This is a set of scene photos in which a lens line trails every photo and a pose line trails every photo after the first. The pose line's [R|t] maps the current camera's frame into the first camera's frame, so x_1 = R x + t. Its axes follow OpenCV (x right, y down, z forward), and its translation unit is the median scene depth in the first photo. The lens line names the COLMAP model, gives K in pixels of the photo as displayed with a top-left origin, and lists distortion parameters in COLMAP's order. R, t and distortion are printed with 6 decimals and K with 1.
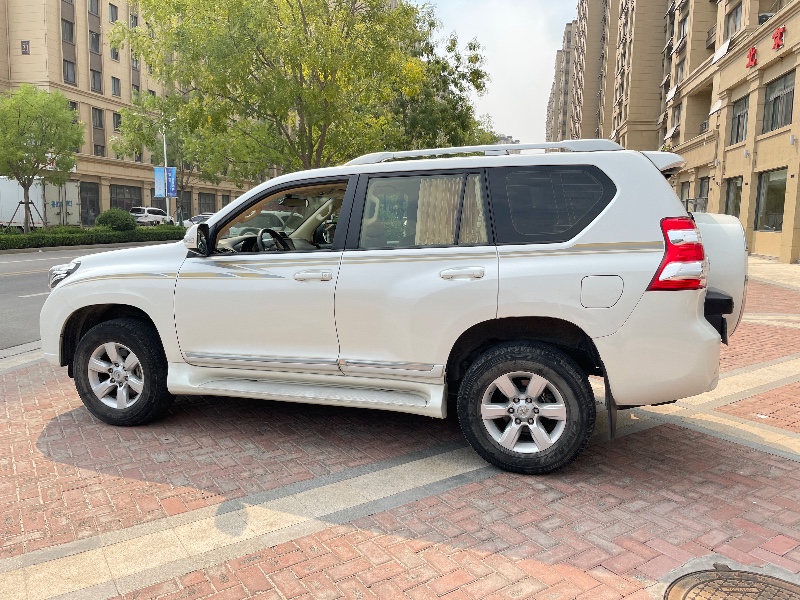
lens RADIAL K [[602.4, 0, 406.1], [0, 602.4, 298.3], [0, 0, 1]] dist [0.072915, -0.094682]
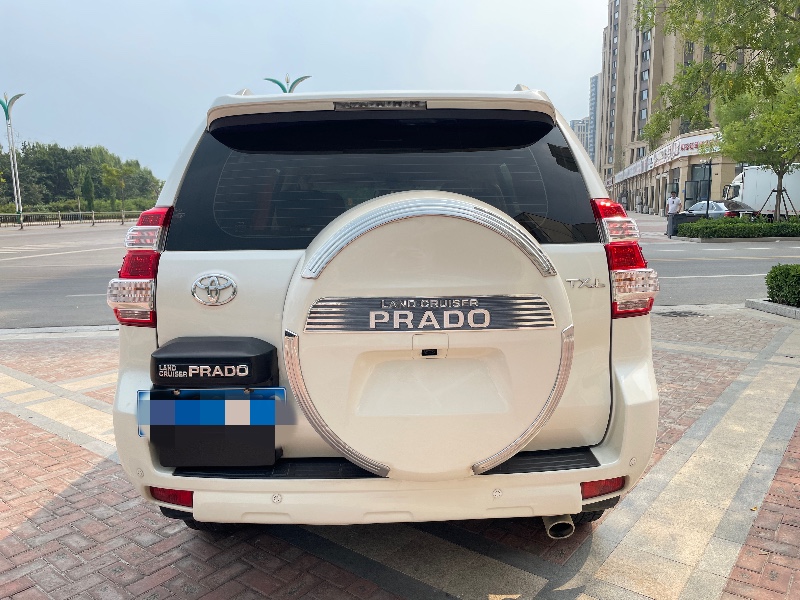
lens RADIAL K [[602.4, 0, 406.1], [0, 602.4, 298.3], [0, 0, 1]] dist [0.072915, -0.094682]
pose [[0.314617, 0.127569, -0.940607, 1.224709], [-0.108009, 0.989303, 0.098046, -0.148006], [0.943054, 0.070747, 0.325030, 1.133621]]
